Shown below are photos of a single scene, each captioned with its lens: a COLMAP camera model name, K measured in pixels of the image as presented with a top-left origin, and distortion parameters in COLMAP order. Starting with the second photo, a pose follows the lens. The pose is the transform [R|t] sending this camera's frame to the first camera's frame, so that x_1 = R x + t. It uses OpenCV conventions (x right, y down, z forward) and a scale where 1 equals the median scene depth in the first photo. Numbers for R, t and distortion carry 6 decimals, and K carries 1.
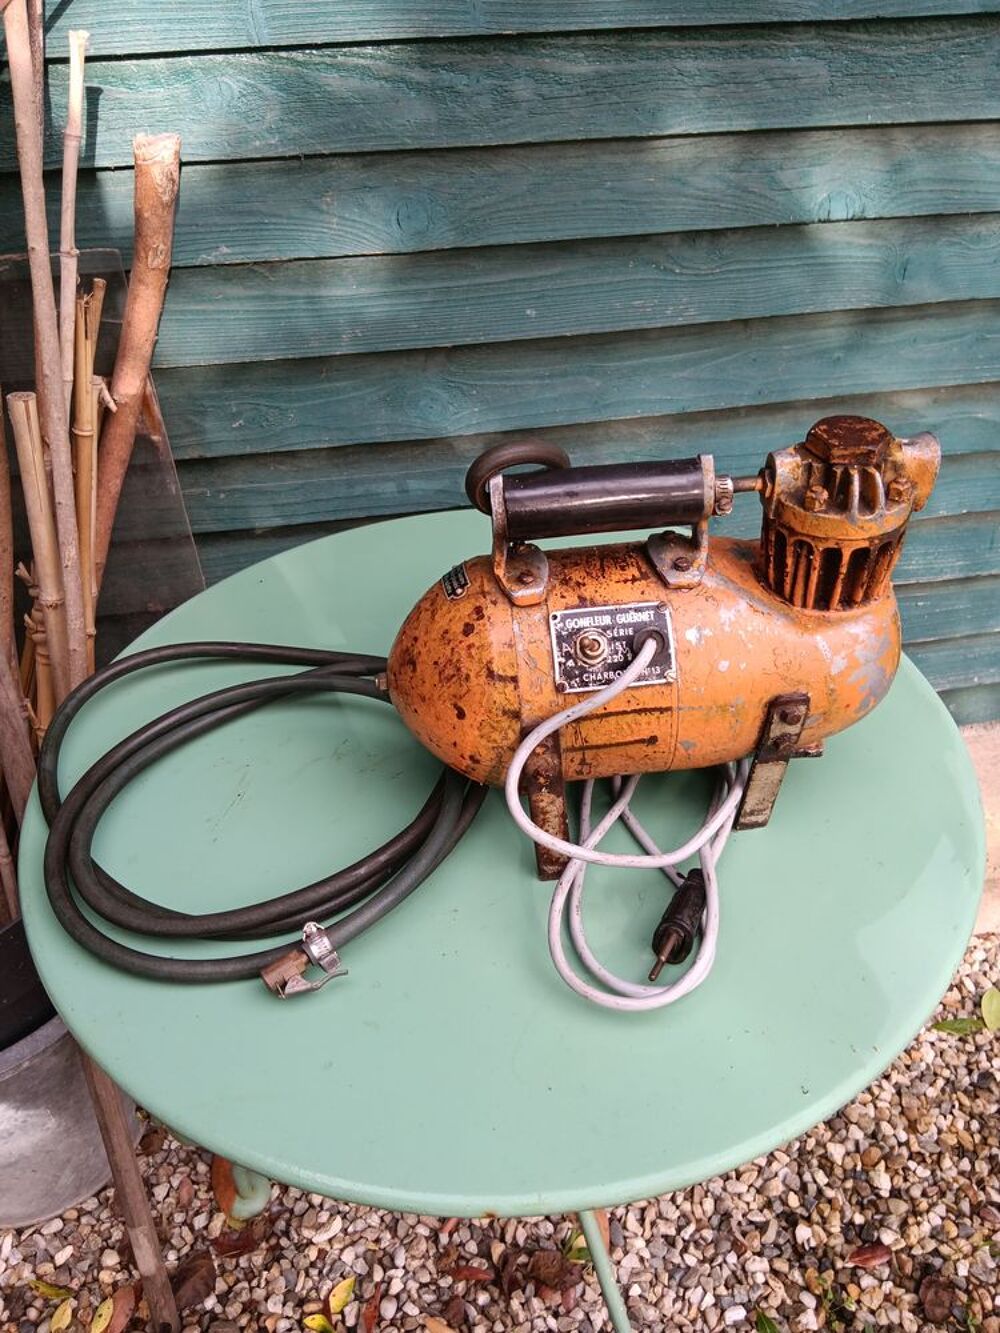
lens RADIAL K [[1011.0, 0, 500.0], [0, 1011.0, 666.5], [0, 0, 1]] dist [0.089881, -0.198051]
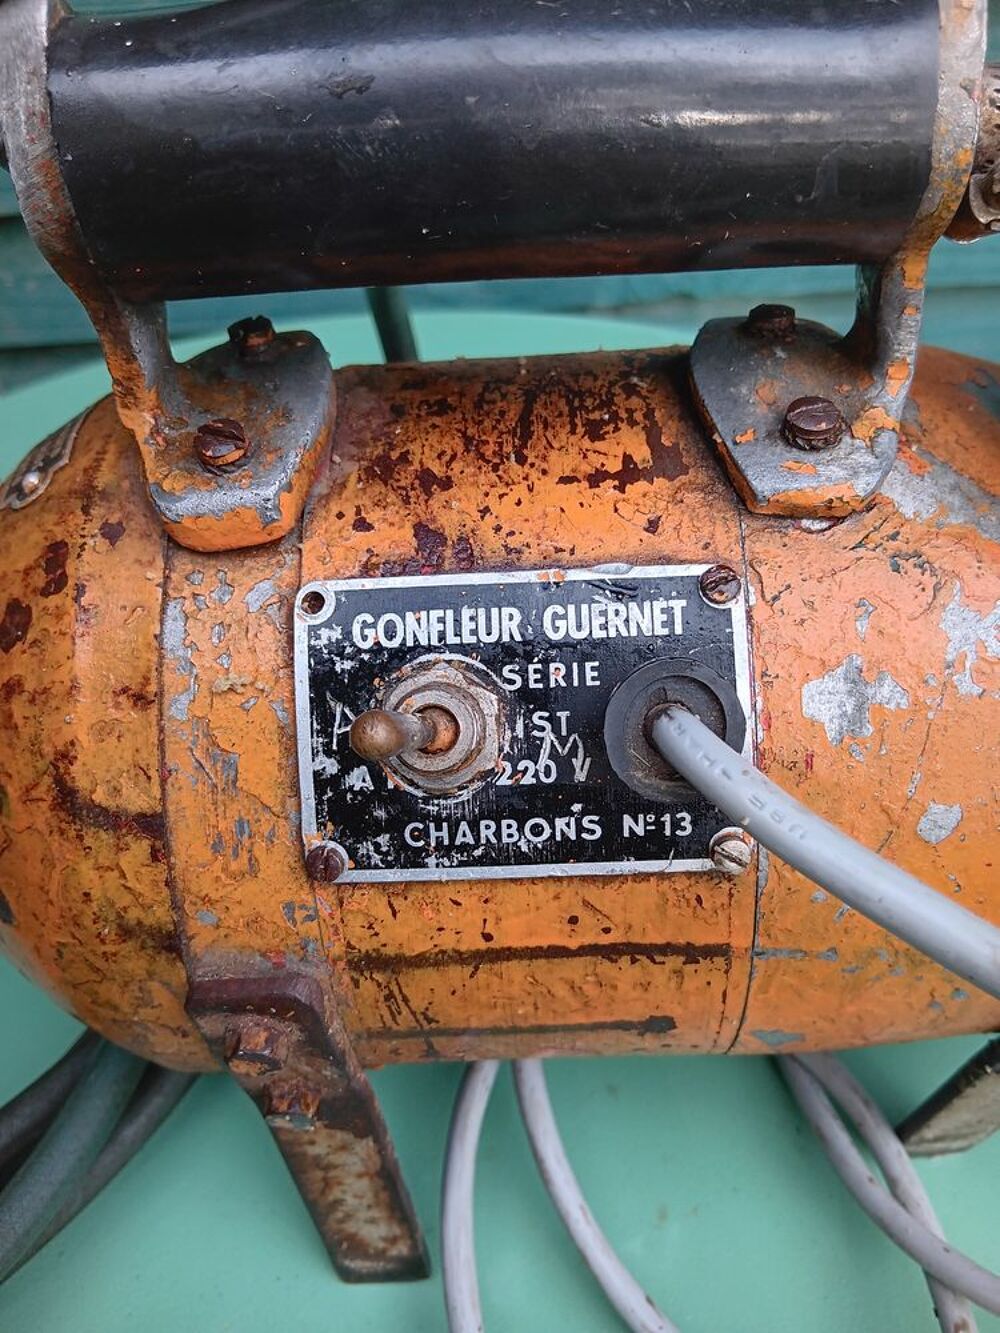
lens RADIAL K [[1040.0, 0, 506.9], [0, 1040.0, 659.9], [0, 0, 1]] dist [0.097940, -0.229590]
pose [[0.995547, 0.061778, -0.071195, 0.124965], [-0.053078, 0.991570, 0.118206, -0.068616], [0.077898, -0.113901, 0.990434, 0.722793]]
